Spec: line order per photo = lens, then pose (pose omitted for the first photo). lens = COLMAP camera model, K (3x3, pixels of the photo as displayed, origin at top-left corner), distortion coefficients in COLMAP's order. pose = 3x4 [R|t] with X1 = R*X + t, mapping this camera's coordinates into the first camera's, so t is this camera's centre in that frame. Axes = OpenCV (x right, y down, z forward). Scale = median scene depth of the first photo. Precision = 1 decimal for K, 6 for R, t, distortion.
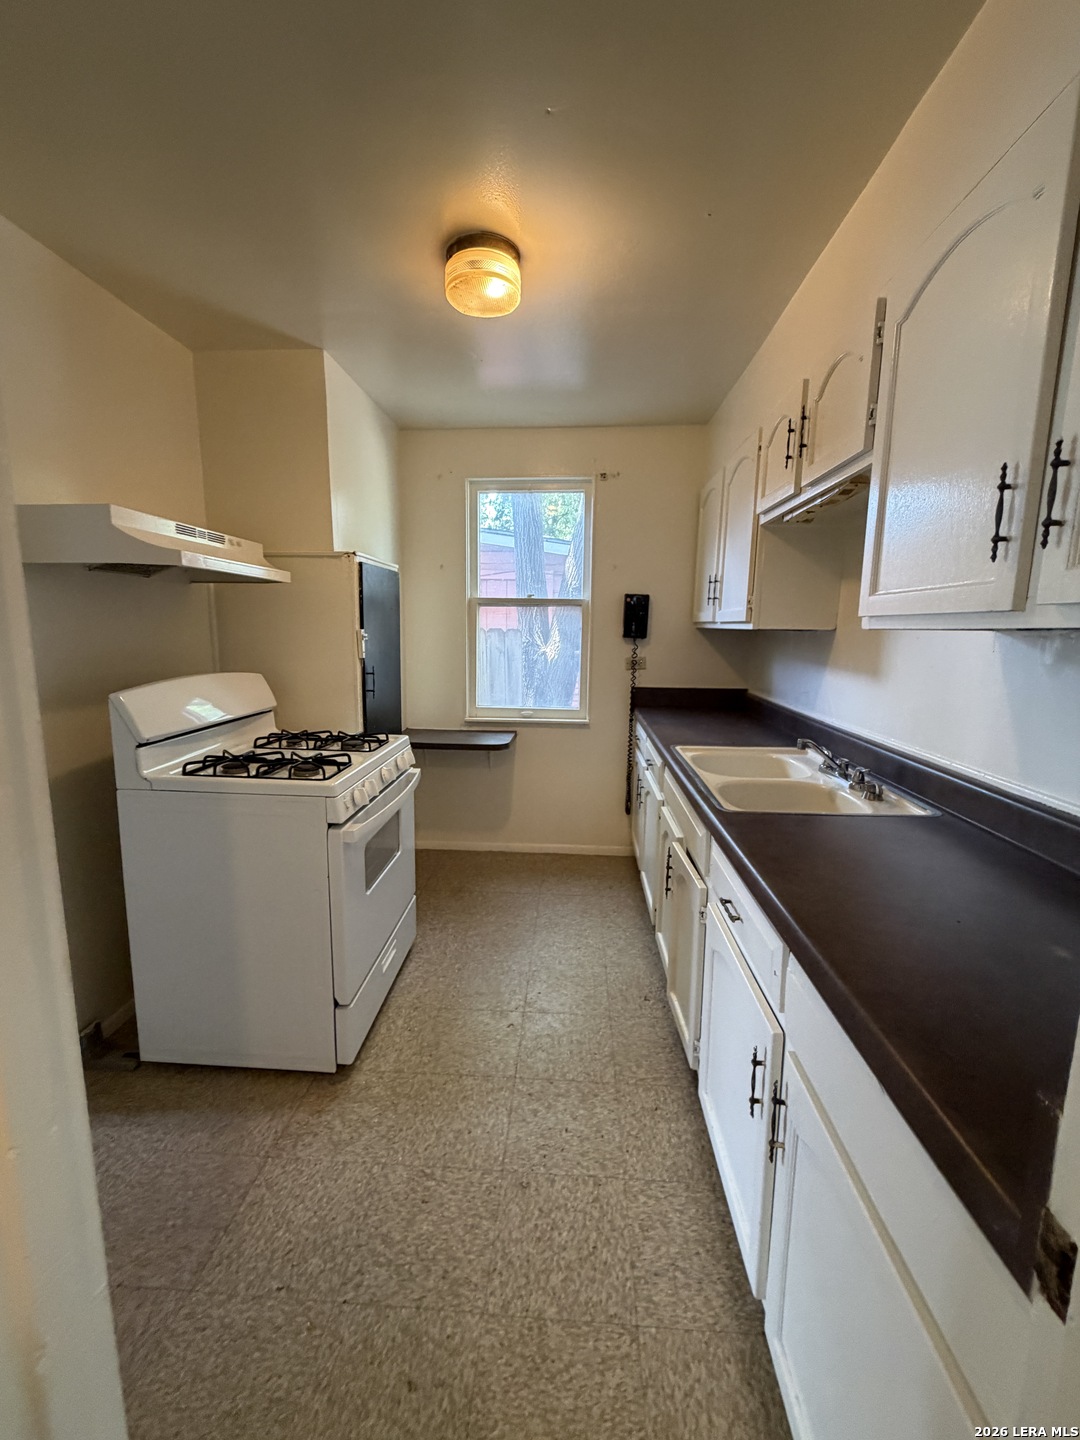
lens RADIAL K [[577.4, 0, 540.2], [0, 577.4, 715.0], [0, 0, 1]] dist [0.002772, 0.000478]
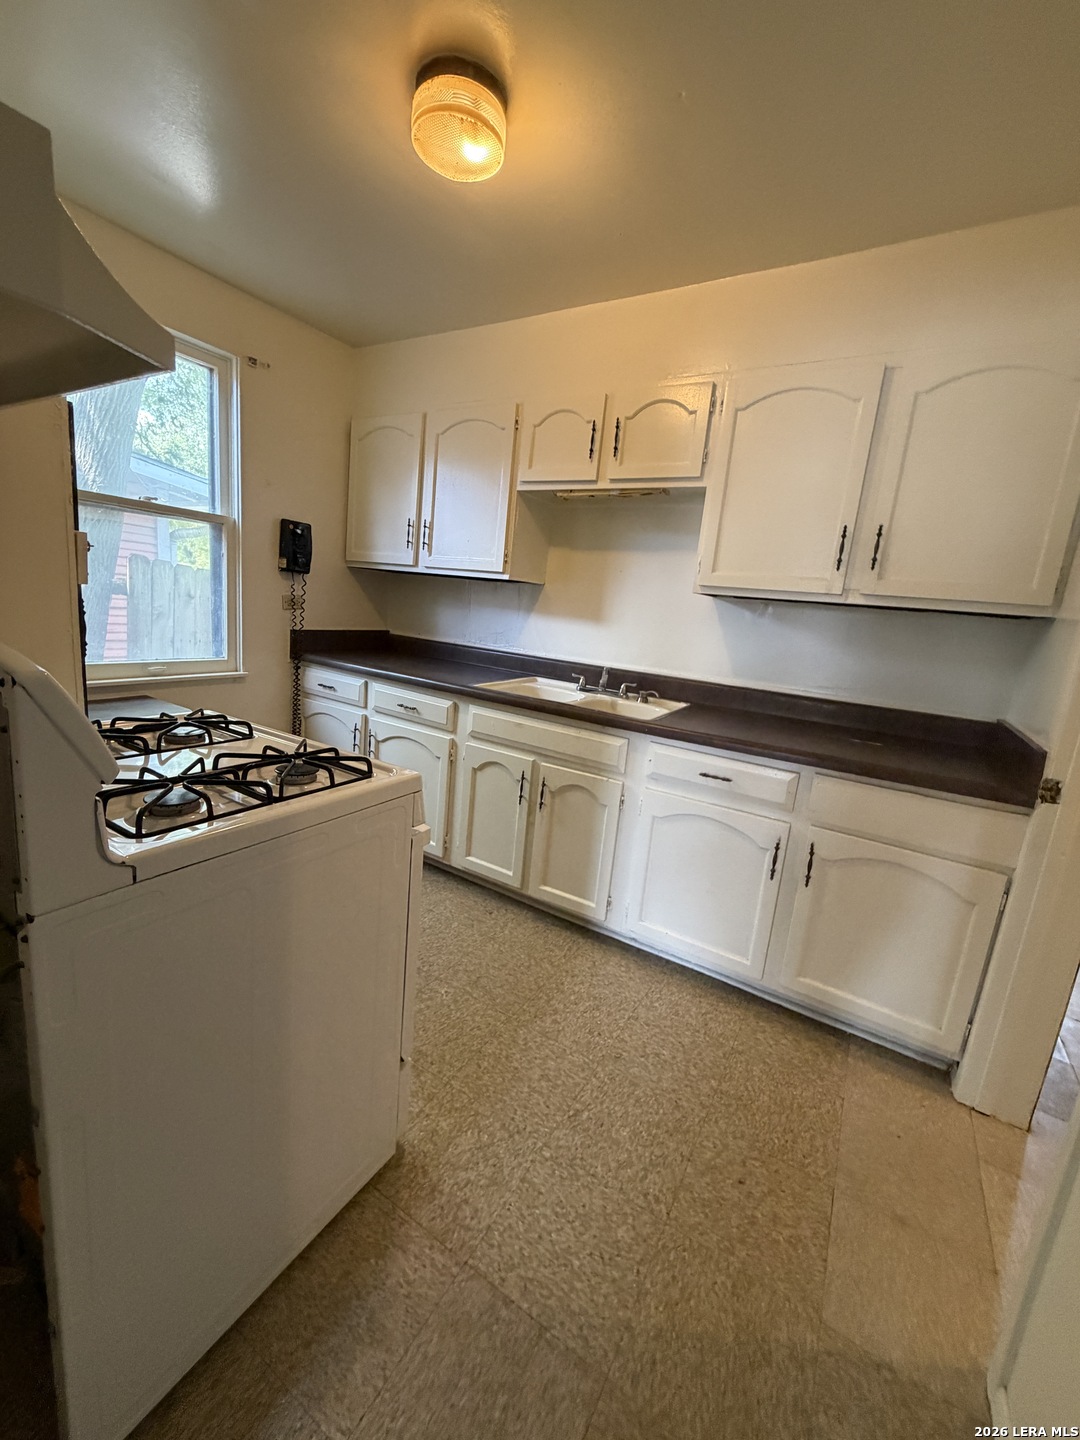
lens RADIAL K [[577.4, 0, 540.2], [0, 577.4, 715.0], [0, 0, 1]] dist [0.002772, 0.000478]
pose [[0.460229, -0.139544, 0.876765, -1.054835], [0.046728, 0.990009, 0.133039, -0.044914], [-0.886570, -0.020258, 0.462151, 0.616575]]
